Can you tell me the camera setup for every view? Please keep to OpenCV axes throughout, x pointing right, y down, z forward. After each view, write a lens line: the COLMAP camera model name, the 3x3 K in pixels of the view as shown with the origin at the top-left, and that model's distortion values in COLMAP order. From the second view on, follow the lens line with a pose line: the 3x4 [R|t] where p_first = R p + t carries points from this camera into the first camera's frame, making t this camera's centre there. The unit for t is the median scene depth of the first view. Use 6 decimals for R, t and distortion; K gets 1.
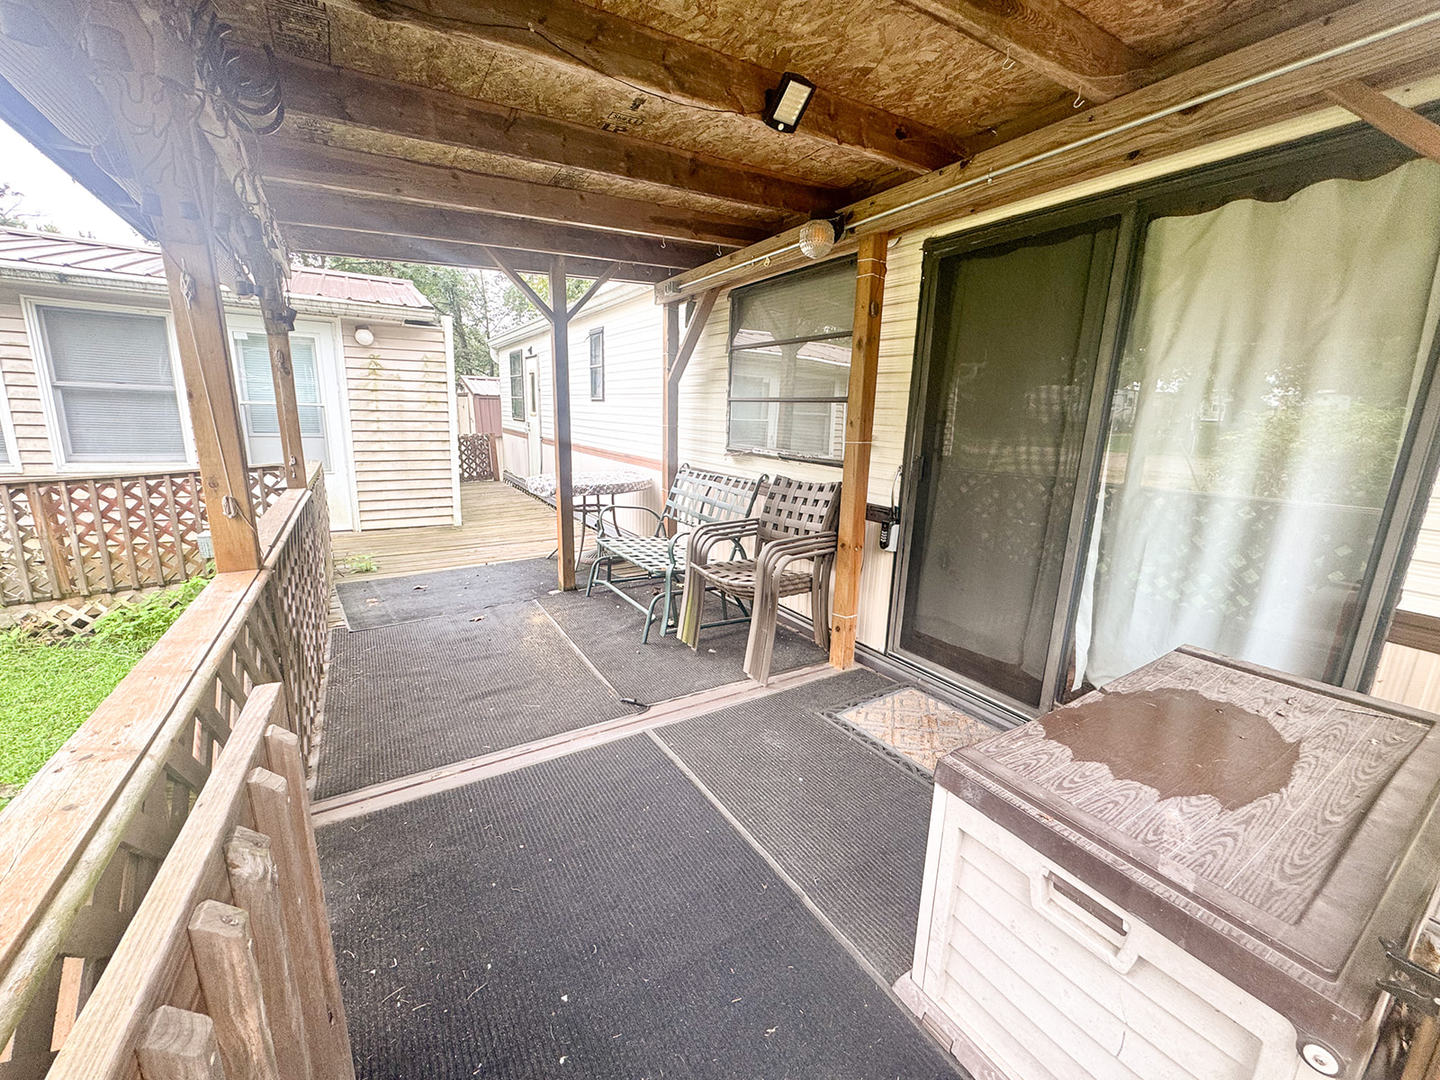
lens RADIAL K [[575.9, 0, 720.0], [0, 575.9, 540.0], [0, 0, 1]] dist [-0.003955, 0.000028]
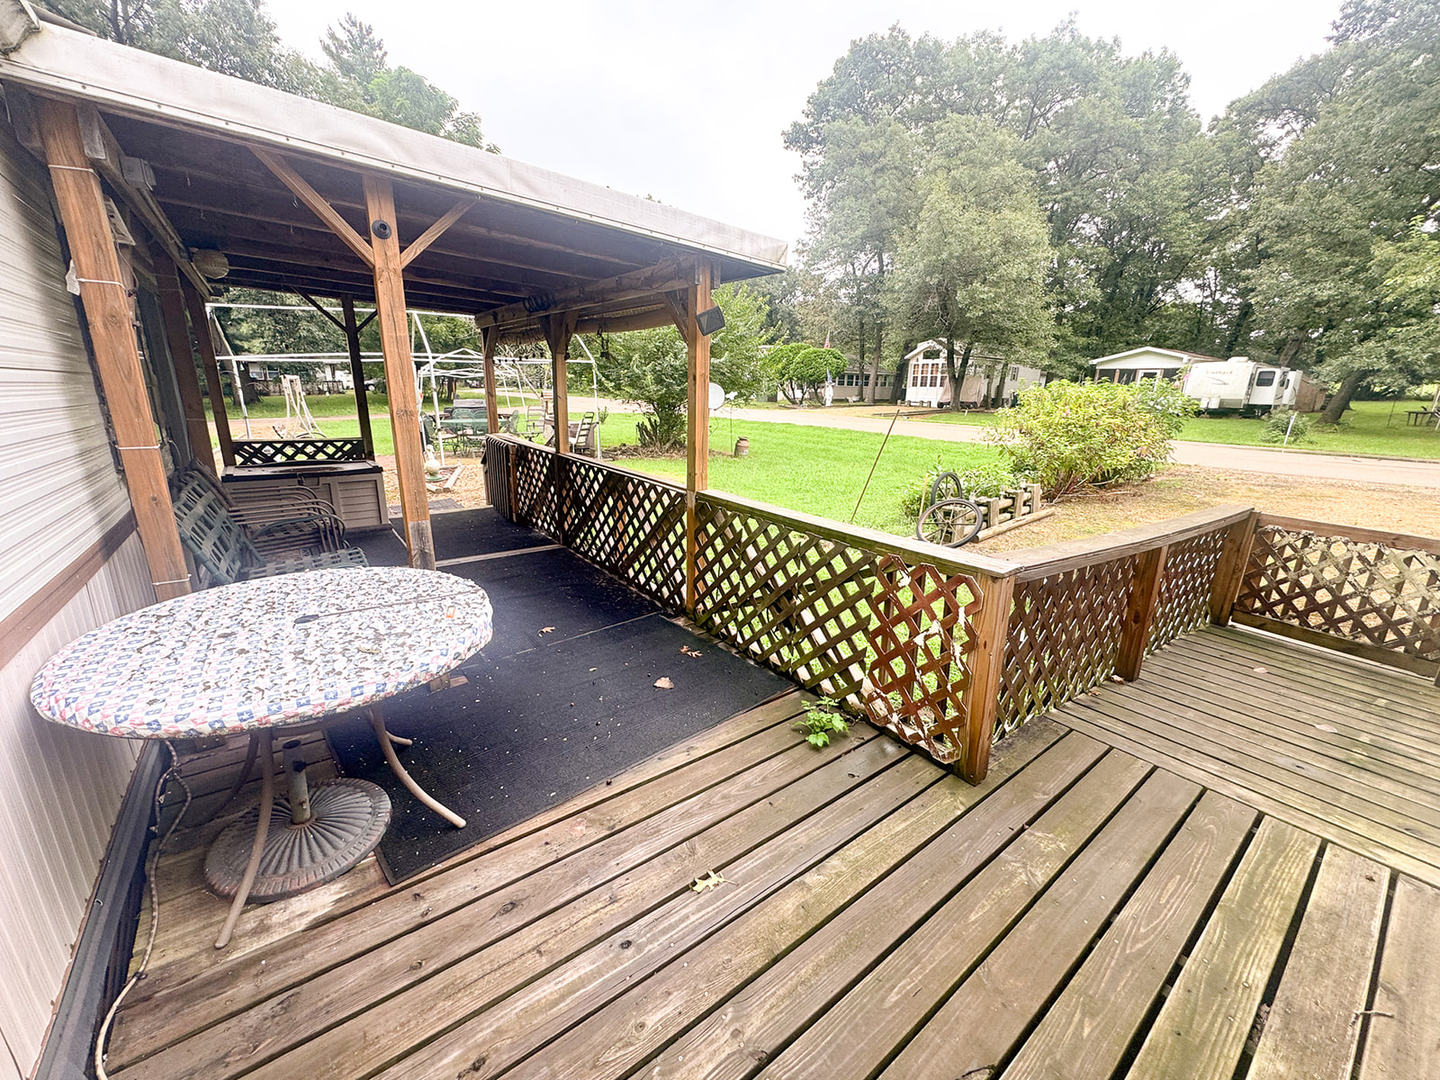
lens RADIAL K [[575.9, 0, 720.0], [0, 575.9, 540.0], [0, 0, 1]] dist [-0.003955, 0.000028]
pose [[-0.994469, -0.018768, -0.103343, -0.360342], [-0.064309, 0.886722, 0.457807, -0.267279], [0.083045, 0.461921, -0.883025, 1.067489]]
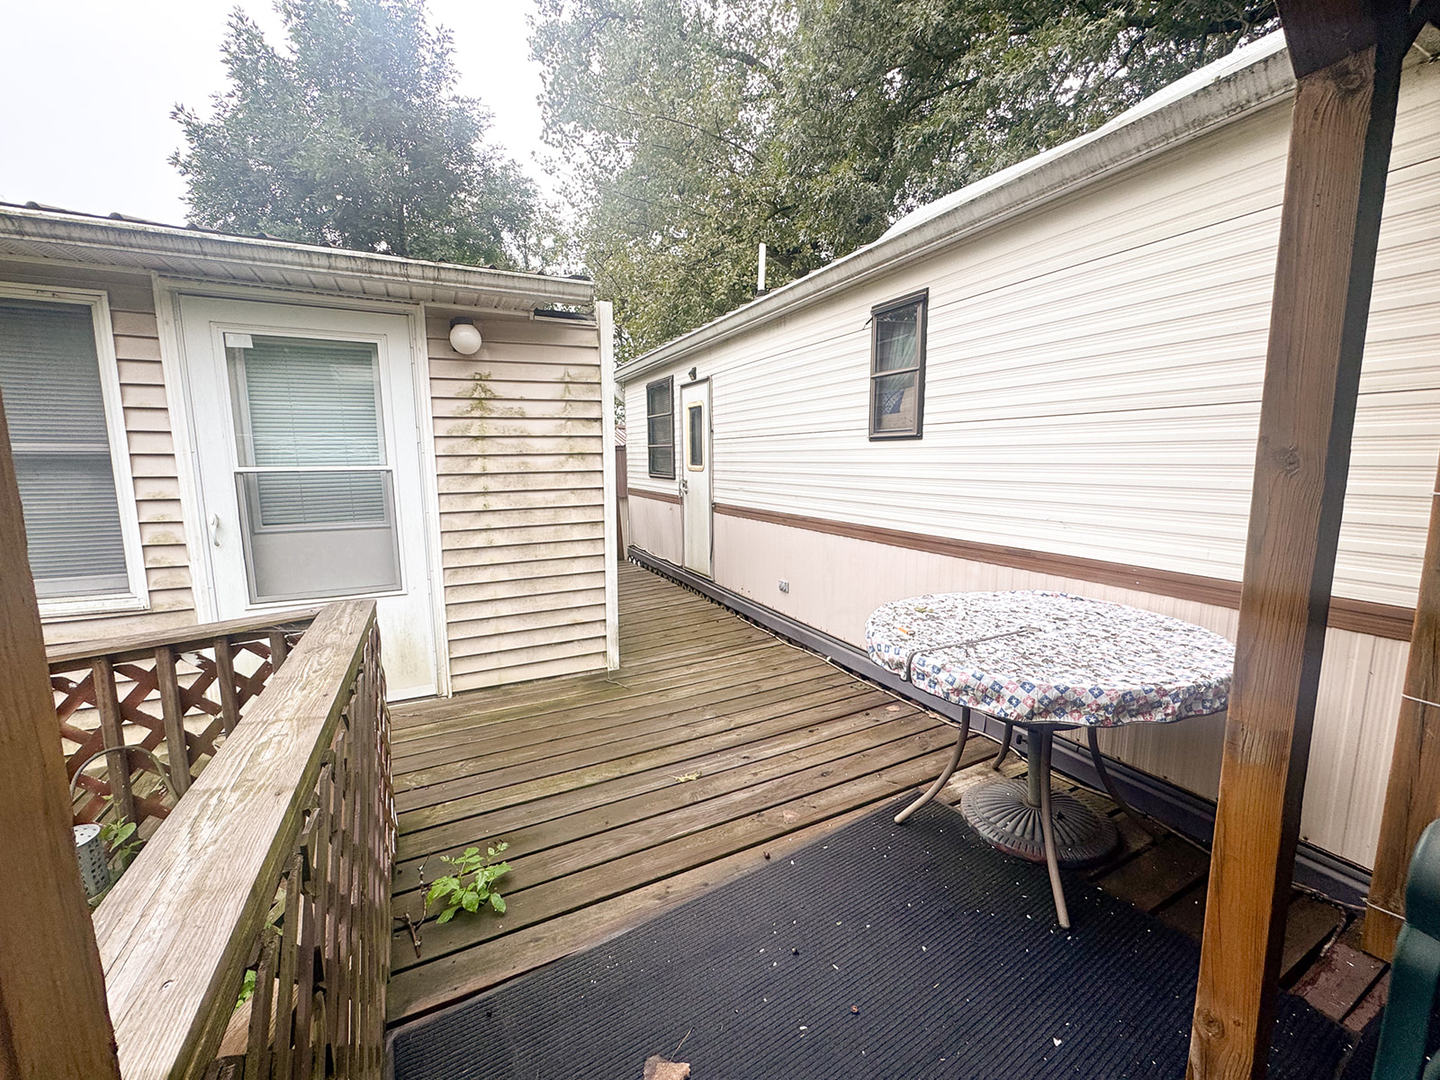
lens RADIAL K [[575.9, 0, 720.0], [0, 575.9, 540.0], [0, 0, 1]] dist [-0.003955, 0.000028]
pose [[0.994627, -0.027660, -0.099764, -0.320969], [0.019662, 0.996578, -0.080281, -0.114781], [0.101643, 0.077888, 0.991767, 0.486559]]
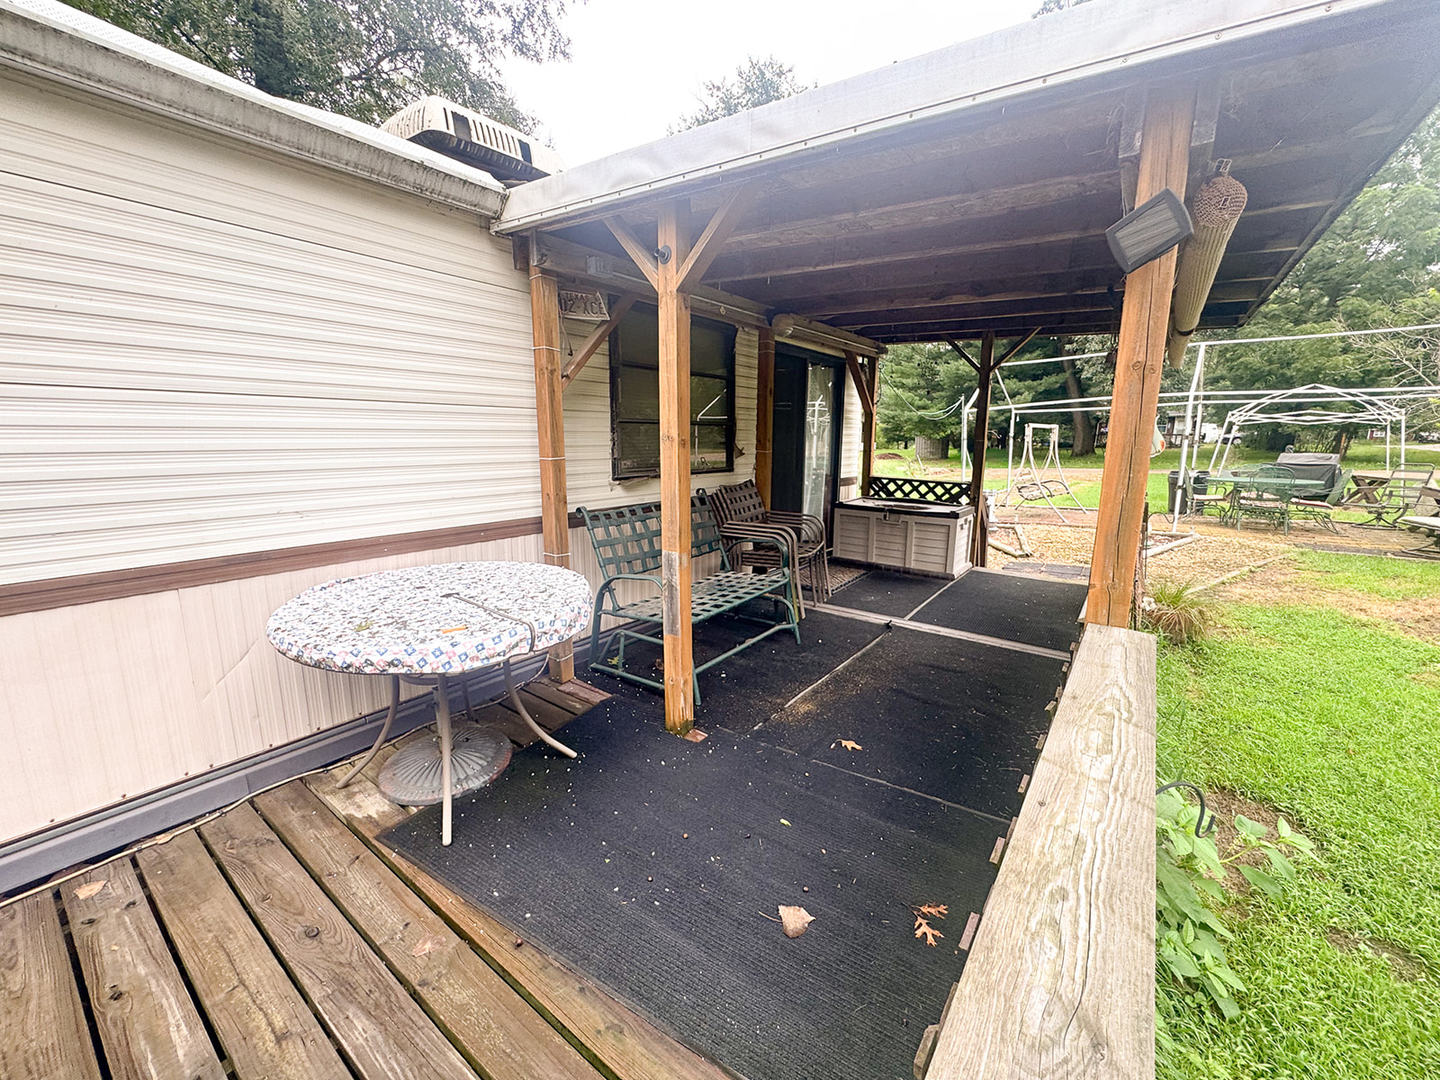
lens RADIAL K [[571.5, 0, 720.0], [0, 571.5, 540.0], [0, 0, 1]] dist [-0.006526, -0.000112]
pose [[-0.363913, -0.198356, 0.910067, -0.555659], [0.190640, 0.940515, 0.281225, -0.186634], [-0.911715, 0.275837, -0.304451, 0.762918]]
